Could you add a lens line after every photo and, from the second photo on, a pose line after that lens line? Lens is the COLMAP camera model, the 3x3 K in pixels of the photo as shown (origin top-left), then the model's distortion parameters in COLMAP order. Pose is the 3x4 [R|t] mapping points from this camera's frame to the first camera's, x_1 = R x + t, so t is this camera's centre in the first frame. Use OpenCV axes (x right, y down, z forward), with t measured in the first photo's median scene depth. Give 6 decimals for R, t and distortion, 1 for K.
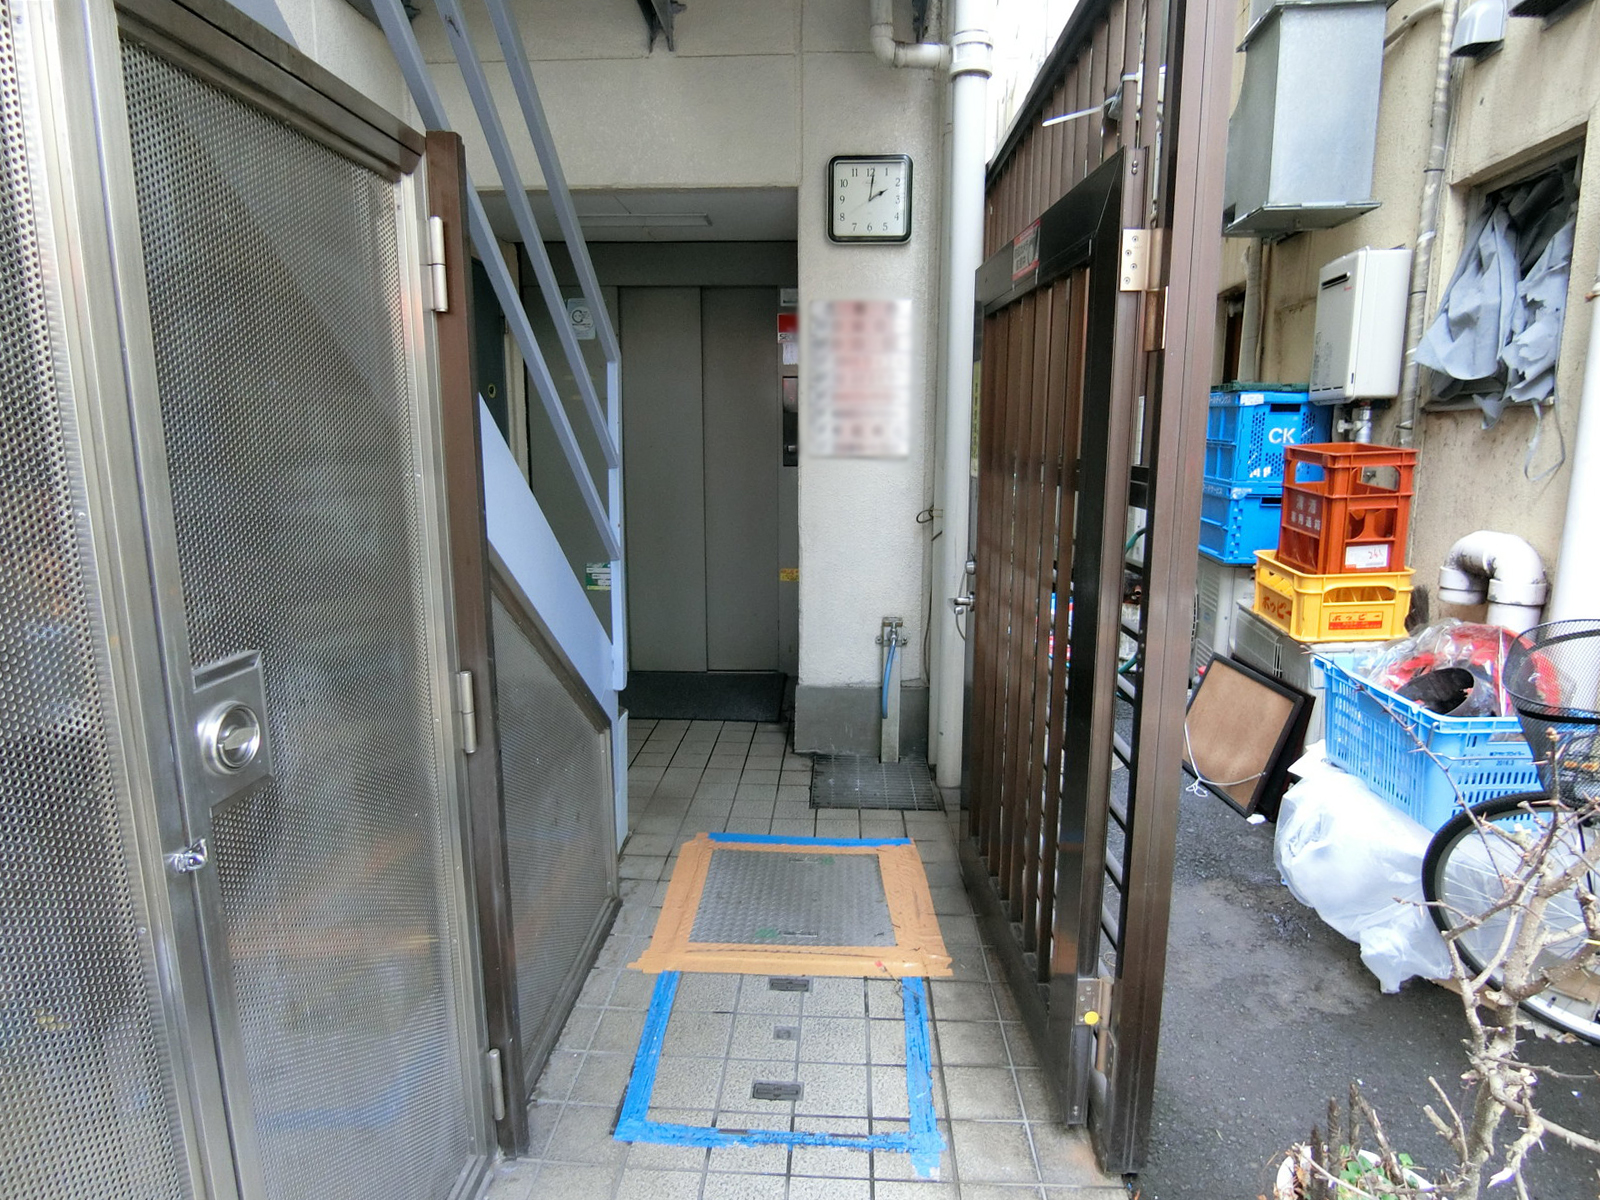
lens RADIAL K [[919.6, 0, 802.6], [0, 919.6, 595.8], [0, 0, 1]] dist [-0.011964, 0.002501]
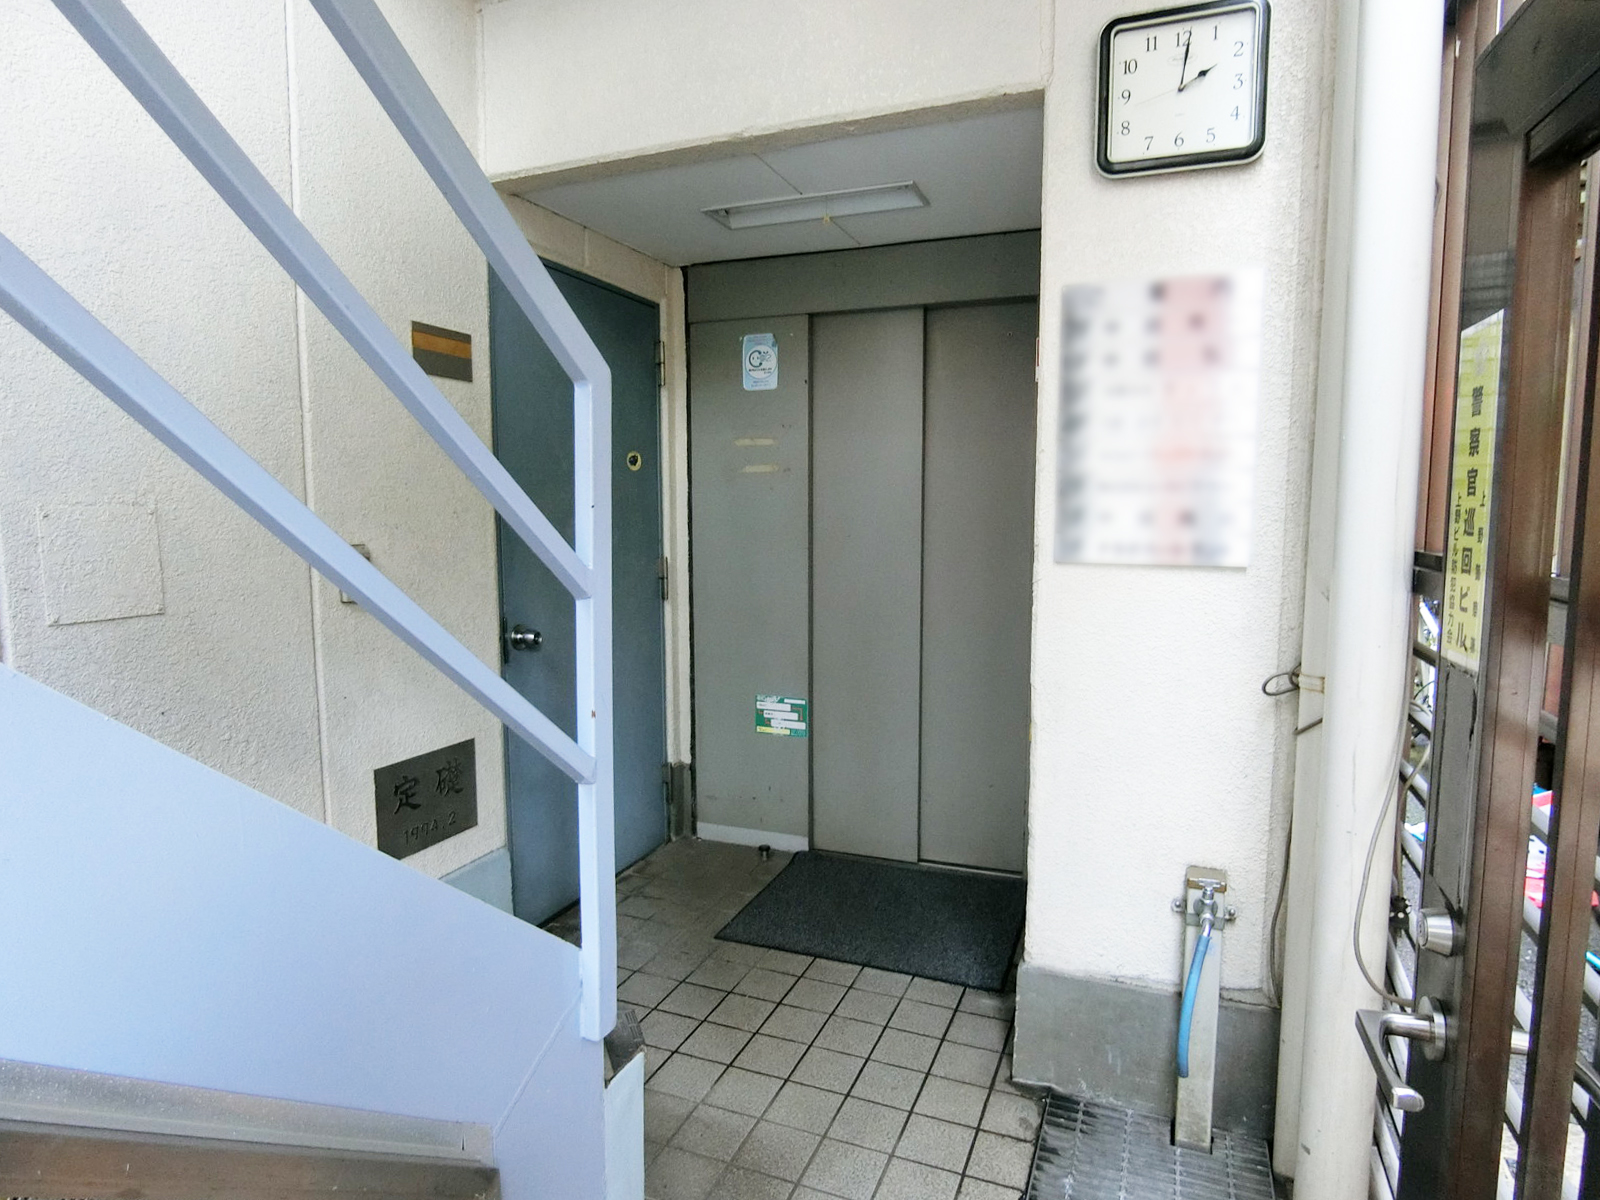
lens RADIAL K [[919.6, 0, 805.1], [0, 919.6, 610.5], [0, 0, 1]] dist [-0.011964, 0.002501]
pose [[0.943202, 0.032096, -0.330666, 0.049420], [-0.053174, 0.997075, -0.054894, -0.082831], [0.327937, 0.069359, 0.942150, 0.418689]]
